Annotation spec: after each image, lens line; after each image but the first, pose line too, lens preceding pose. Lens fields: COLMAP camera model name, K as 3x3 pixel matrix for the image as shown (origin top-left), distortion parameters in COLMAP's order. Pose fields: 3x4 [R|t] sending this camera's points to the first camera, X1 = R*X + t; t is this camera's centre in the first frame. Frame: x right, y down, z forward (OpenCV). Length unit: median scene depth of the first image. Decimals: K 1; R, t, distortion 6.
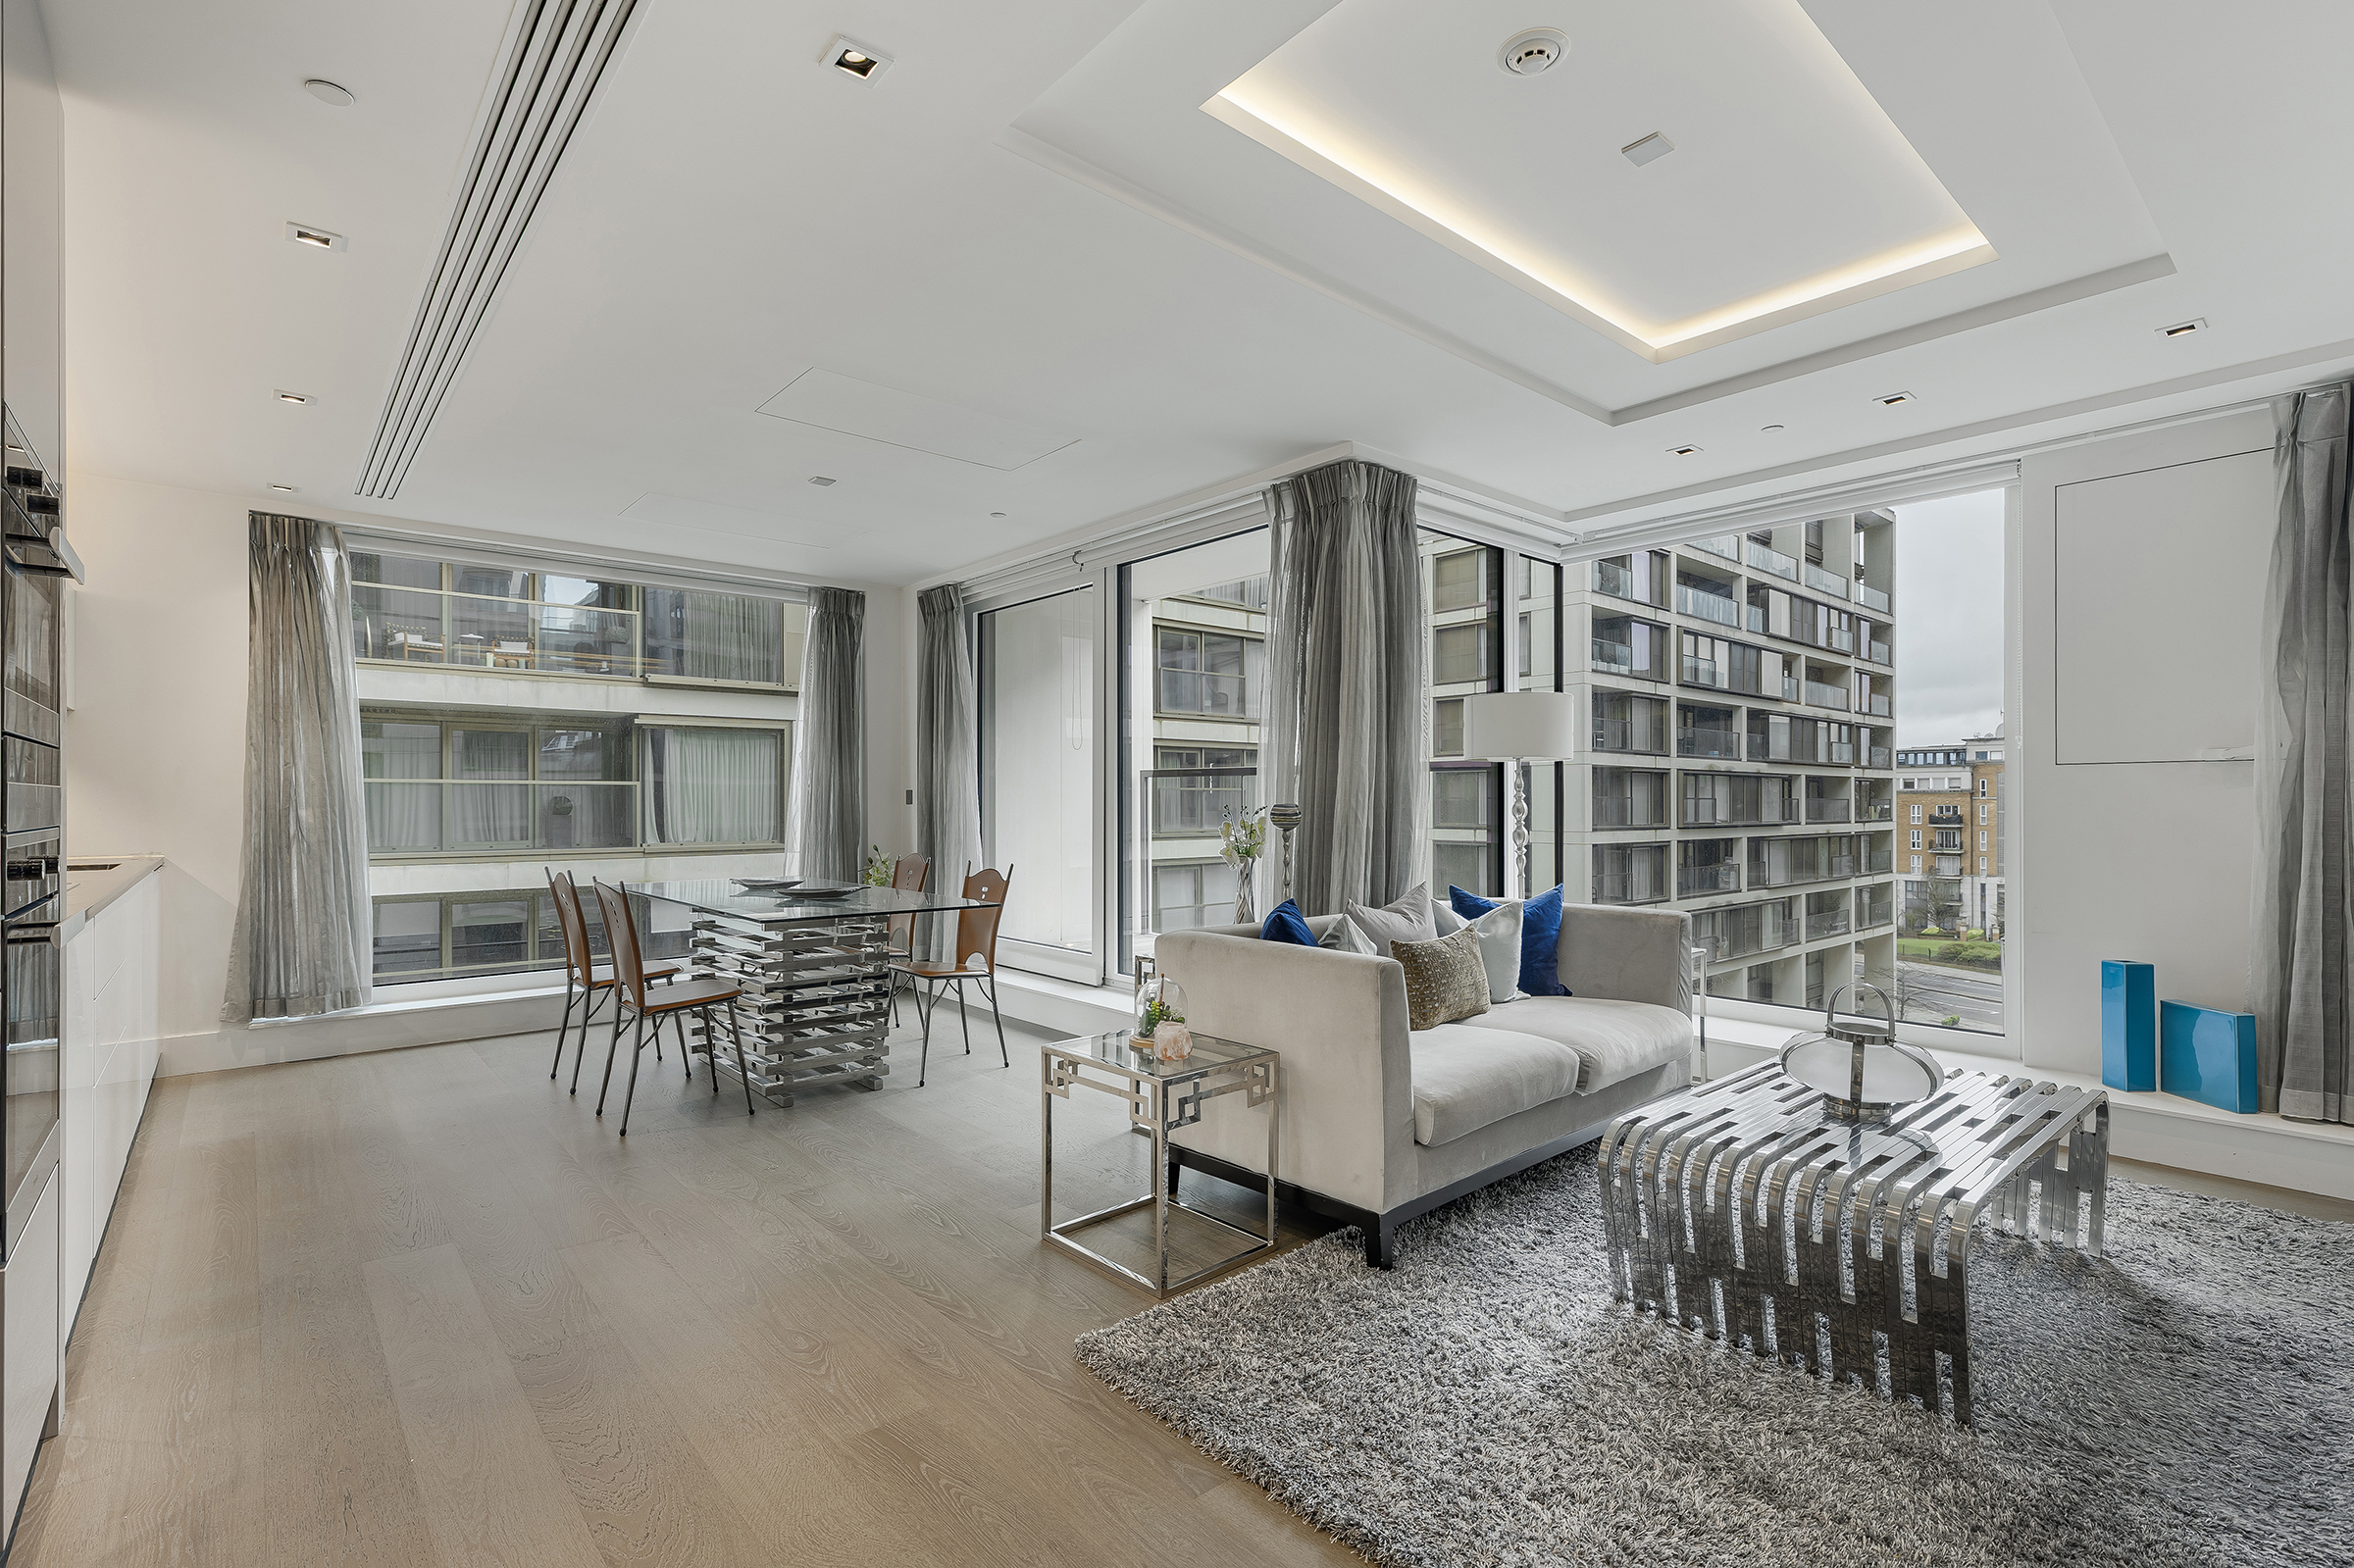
lens RADIAL K [[1077.8, 0, 1184.9], [0, 1077.8, 800.9], [0, 0, 1]] dist [0.000515, 0.000415]
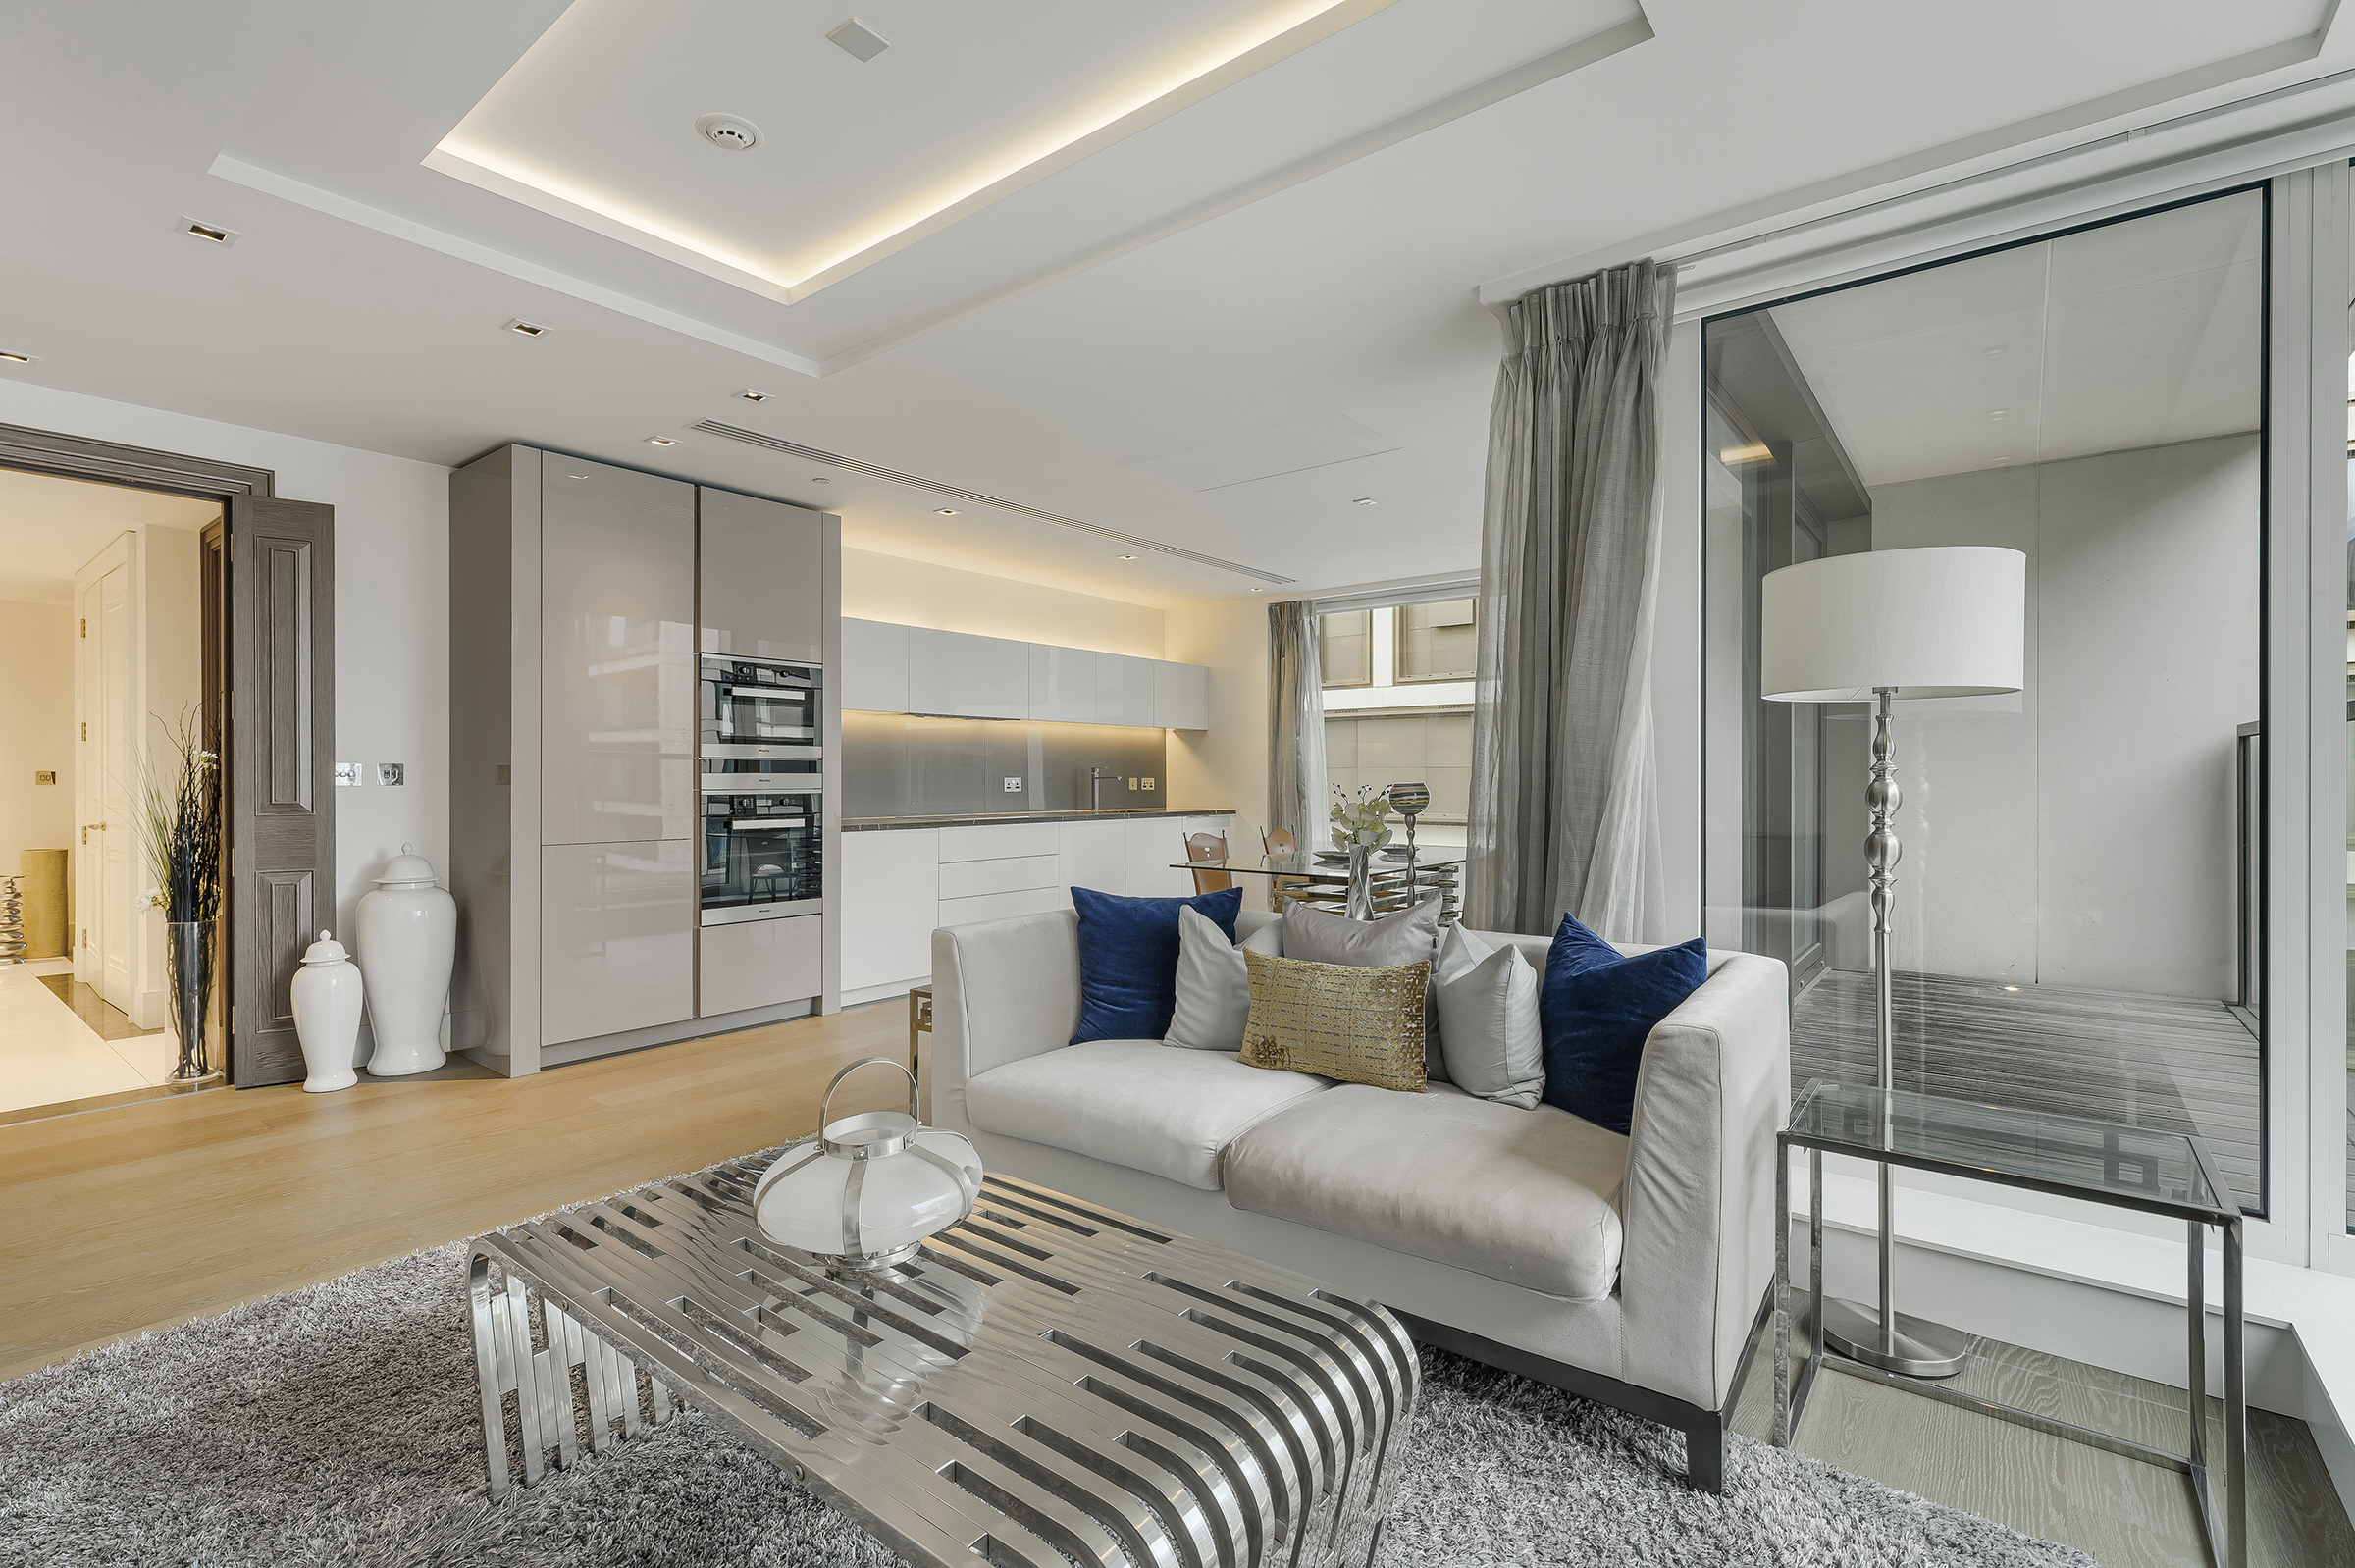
lens RADIAL K [[1066.5, 0, 1177.5], [0, 1066.5, 784.0], [0, 0, 1]] dist [0.000134, 0.000007]
pose [[0.184103, 0.004174, -0.982898, 0.060838], [-0.003343, 0.999988, 0.003620, -0.000057], [0.982901, 0.002620, 0.184115, 0.049706]]
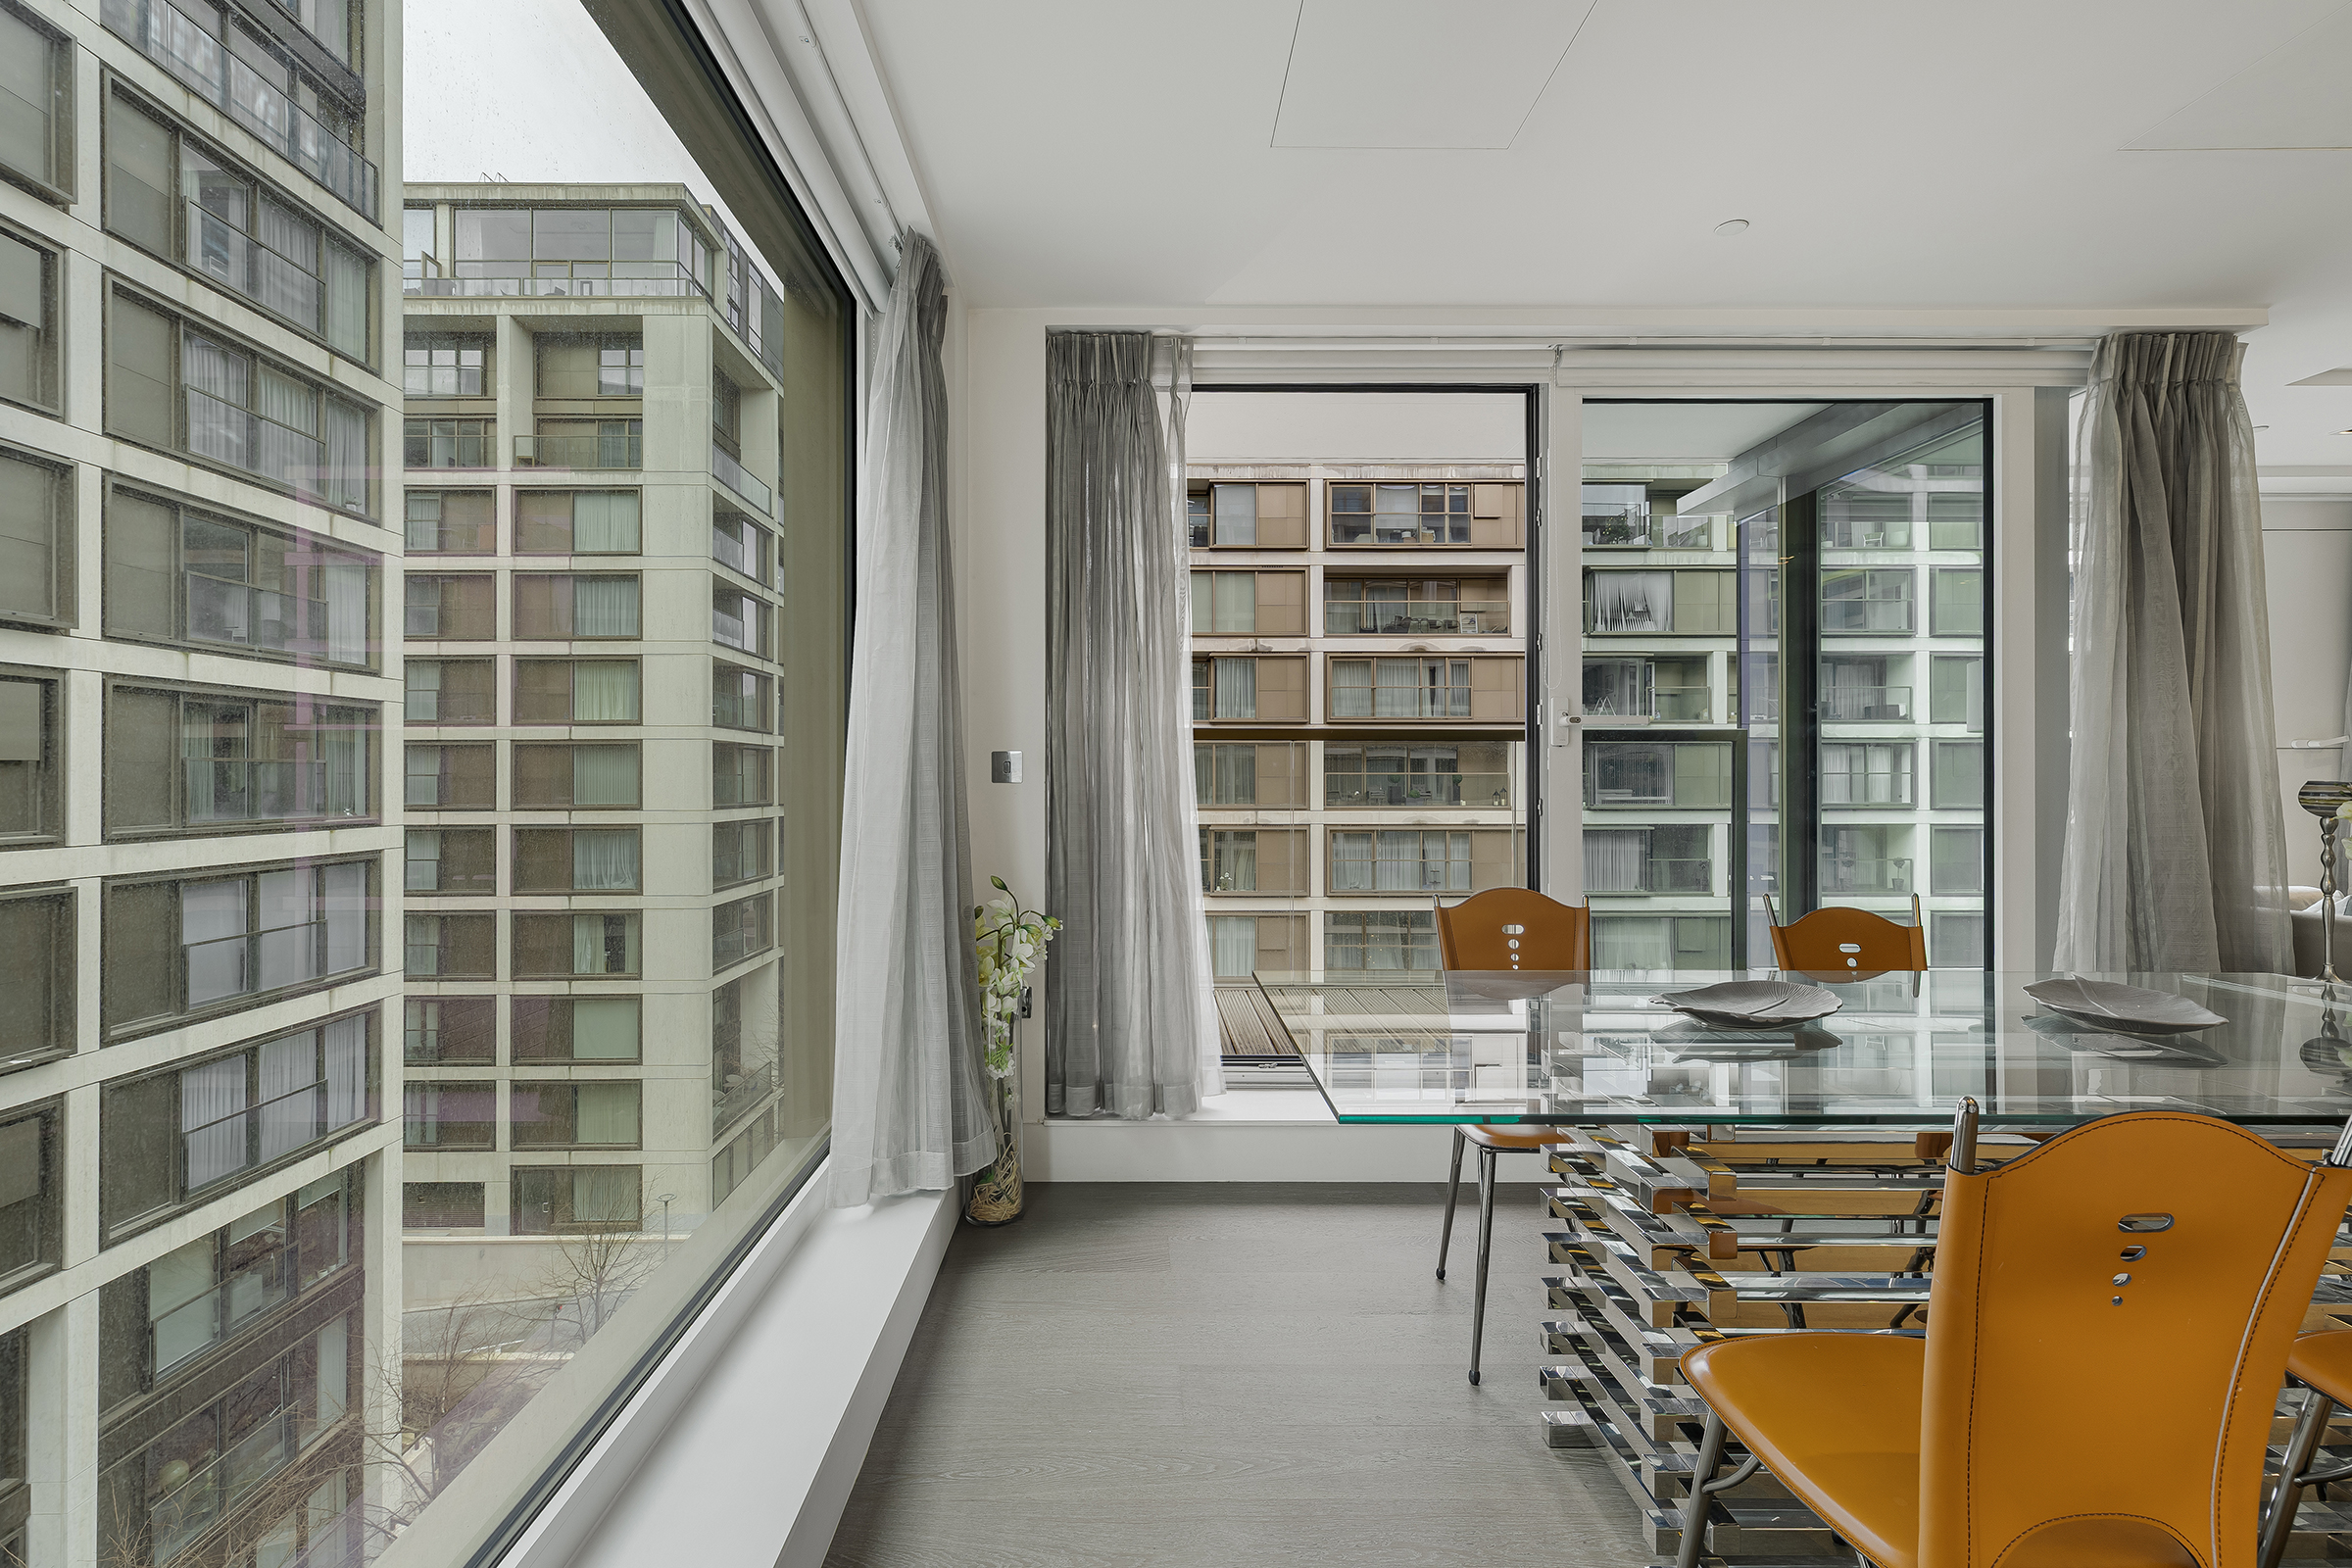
lens RADIAL K [[1056.3, 0, 1153.6], [0, 1056.3, 774.1], [0, 0, 1]] dist [-0.000511, 0.000212]
pose [[0.650868, 0.002717, 0.759186, -0.065411], [0.000323, 0.999993, -0.003856, 0.000106], [-0.759191, 0.002755, 0.650862, 0.080483]]
